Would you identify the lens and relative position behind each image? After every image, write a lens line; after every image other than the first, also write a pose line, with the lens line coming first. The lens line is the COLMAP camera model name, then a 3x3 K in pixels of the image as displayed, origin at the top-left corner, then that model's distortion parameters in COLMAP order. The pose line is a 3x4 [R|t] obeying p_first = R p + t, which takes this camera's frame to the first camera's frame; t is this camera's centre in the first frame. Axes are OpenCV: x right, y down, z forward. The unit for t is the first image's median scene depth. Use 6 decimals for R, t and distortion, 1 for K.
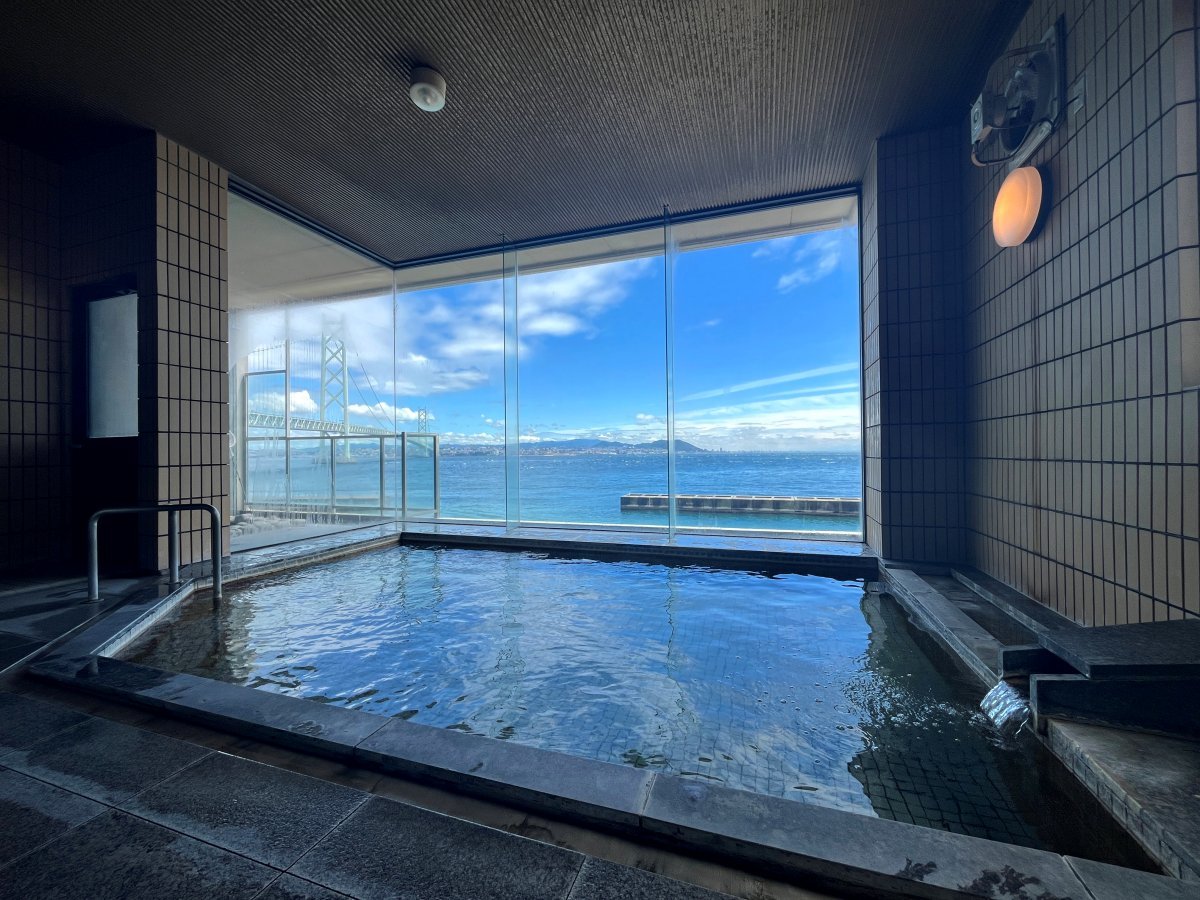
lens RADIAL K [[481.8, 0, 600.0], [0, 481.8, 450.0], [0, 0, 1]] dist [-0.001168, -0.000280]
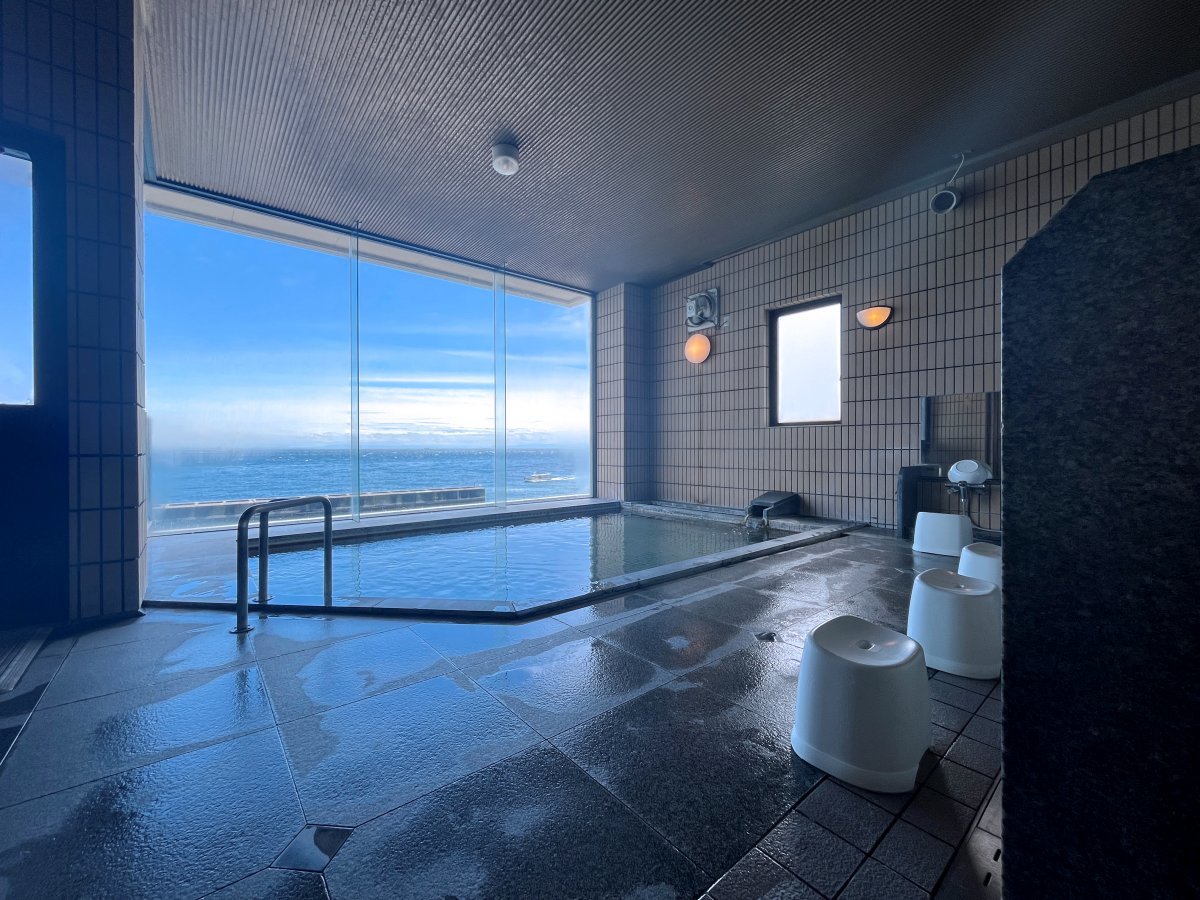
lens RADIAL K [[481.8, 0, 600.0], [0, 481.8, 450.0], [0, 0, 1]] dist [-0.001168, -0.000280]
pose [[0.512357, 0.002161, 0.858770, -1.614094], [-0.008255, 0.999963, 0.002409, 0.024393], [-0.858733, -0.008324, 0.512355, 0.144456]]
